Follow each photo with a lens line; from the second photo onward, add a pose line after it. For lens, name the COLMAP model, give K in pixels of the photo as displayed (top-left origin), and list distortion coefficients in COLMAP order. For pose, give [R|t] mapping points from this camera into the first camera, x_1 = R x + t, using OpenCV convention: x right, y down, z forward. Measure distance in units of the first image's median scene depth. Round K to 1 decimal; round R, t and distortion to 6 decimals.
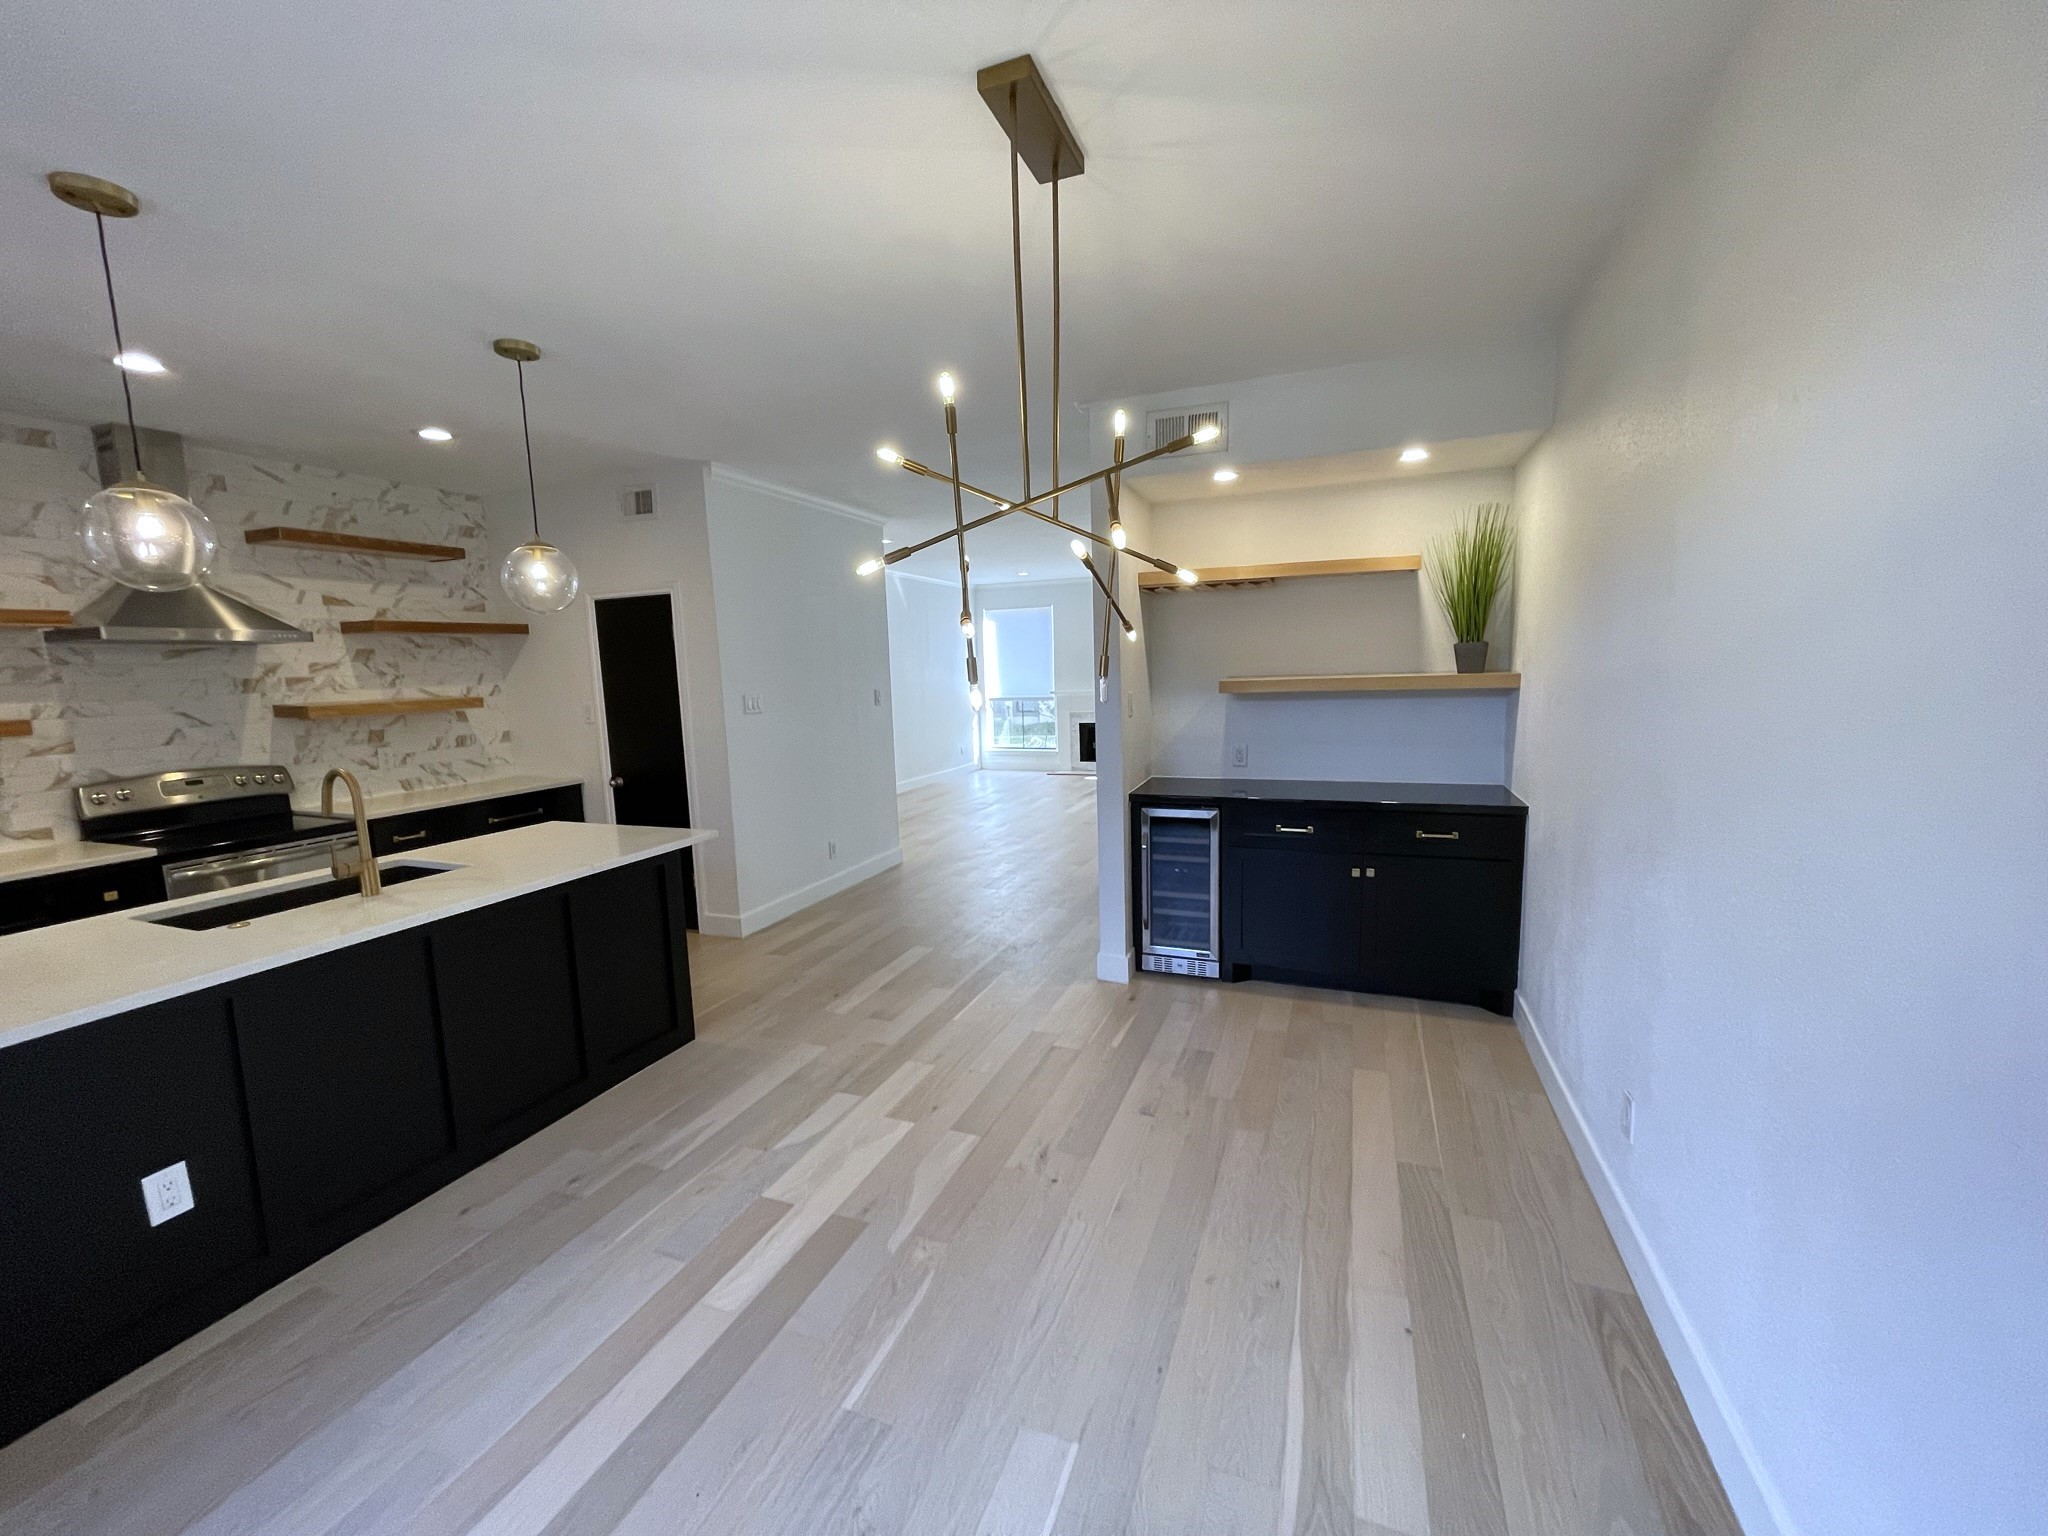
lens RADIAL K [[823.1, 0, 1014.0], [0, 823.1, 768.4], [0, 0, 1]] dist [-0.002361, -0.000182]
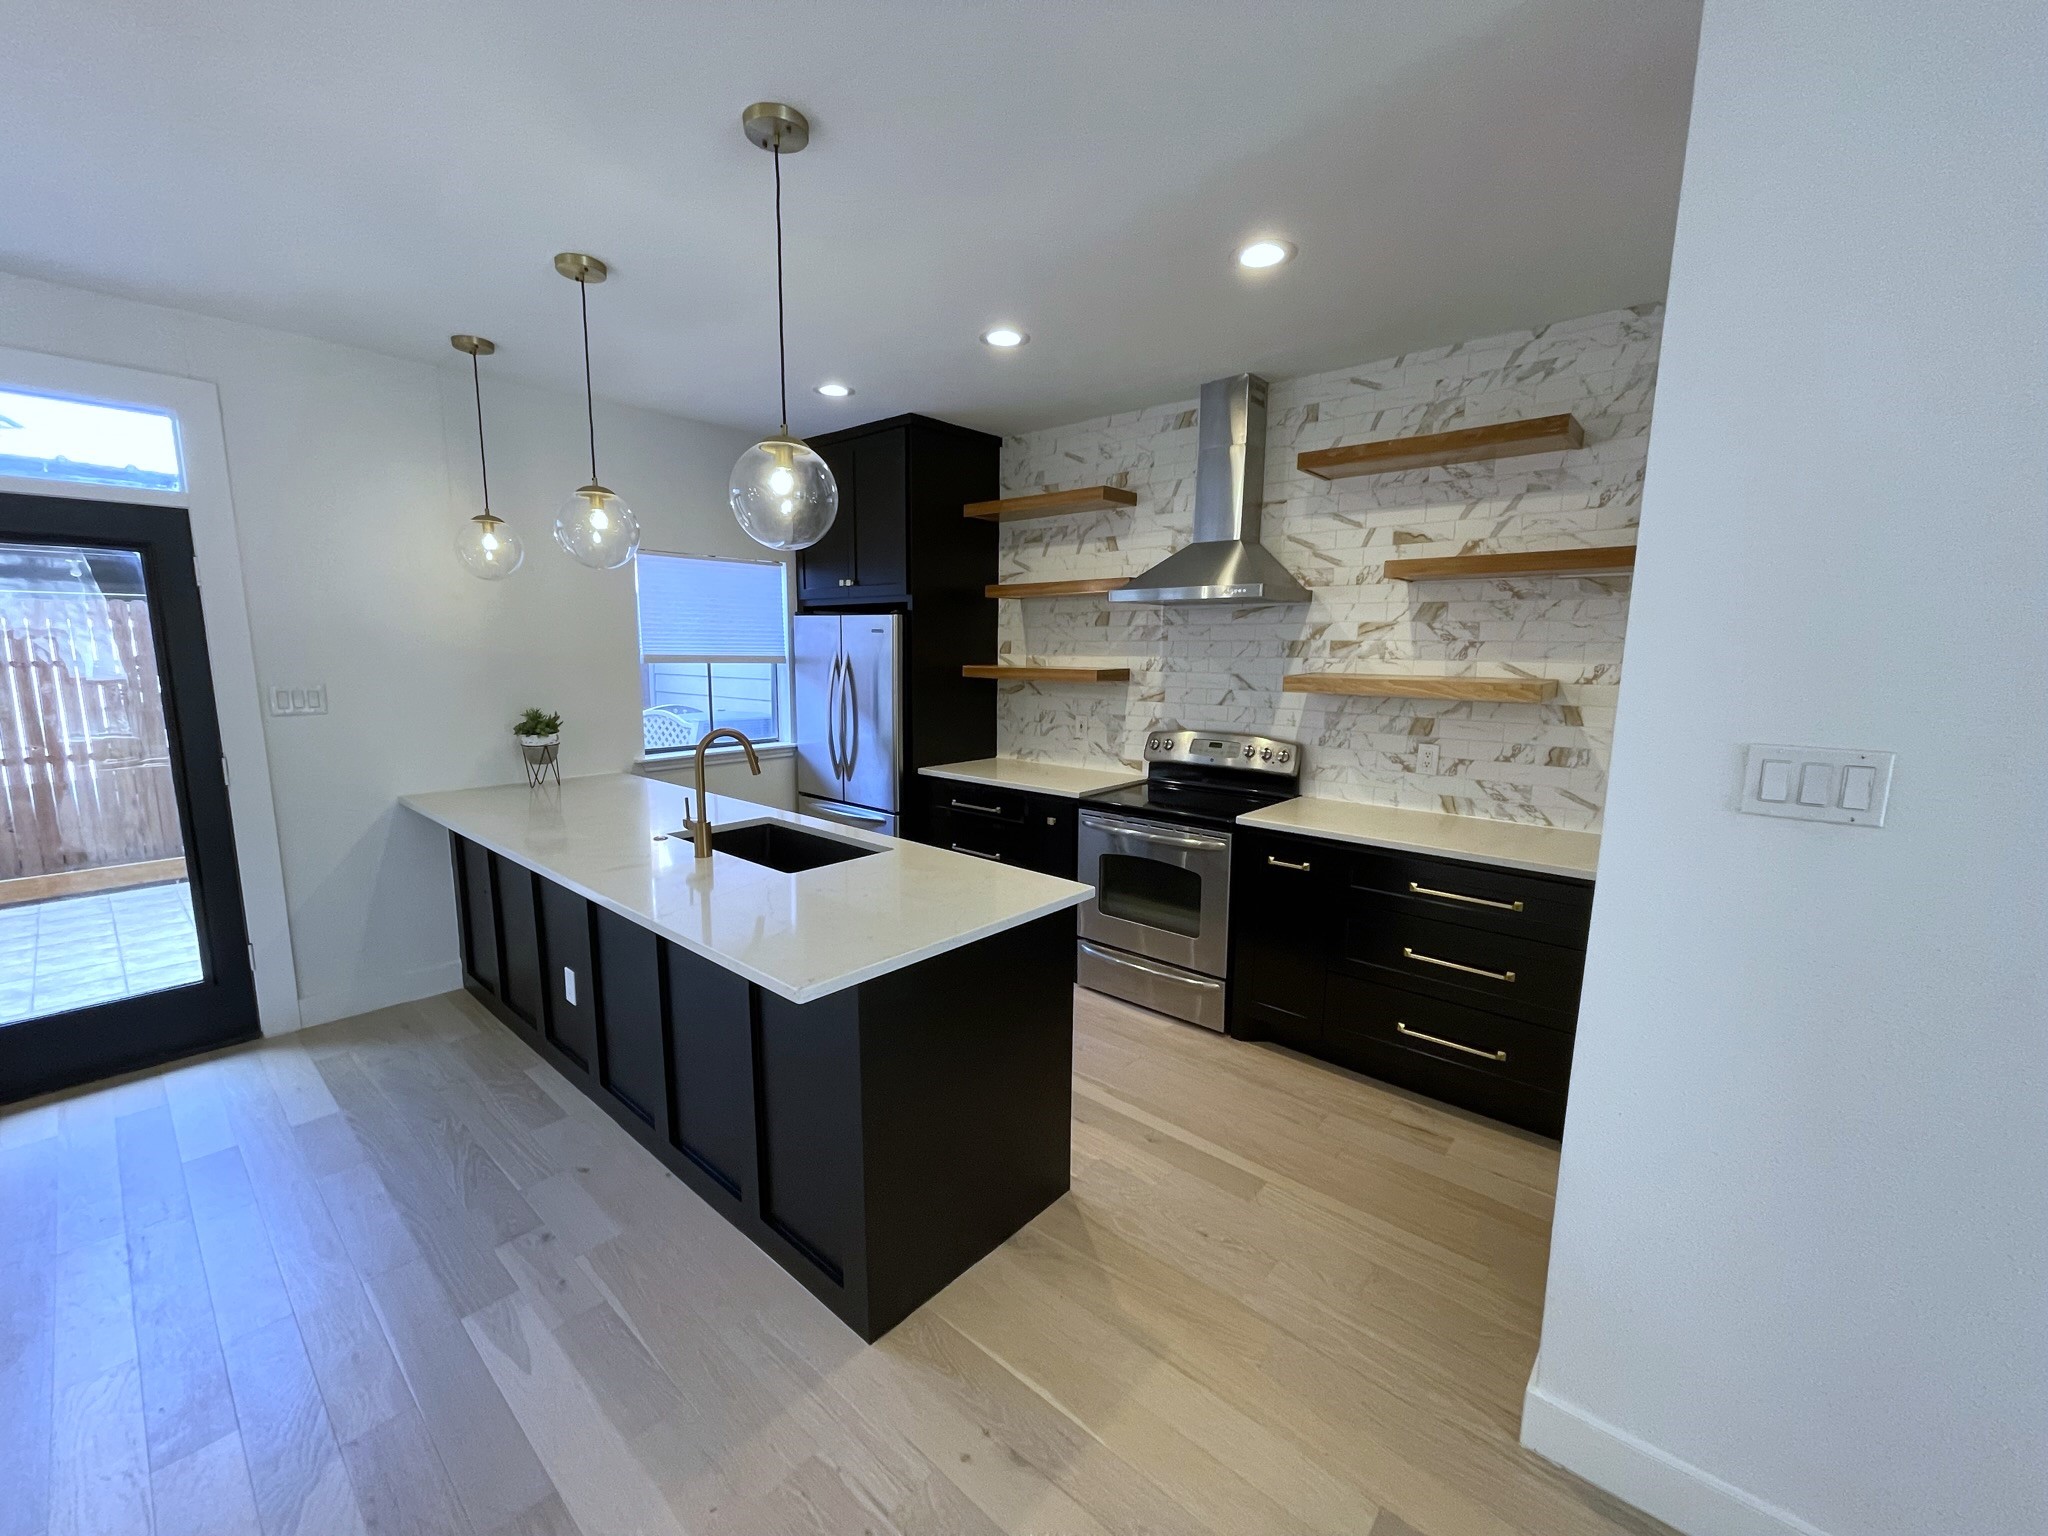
lens RADIAL K [[823.1, 0, 1014.0], [0, 823.1, 768.4], [0, 0, 1]] dist [-0.002361, -0.000182]
pose [[-0.327256, 0.165031, -0.930413, 0.004329], [-0.117774, 0.969830, 0.213448, -0.117631], [0.937568, 0.179430, -0.297946, 0.913874]]
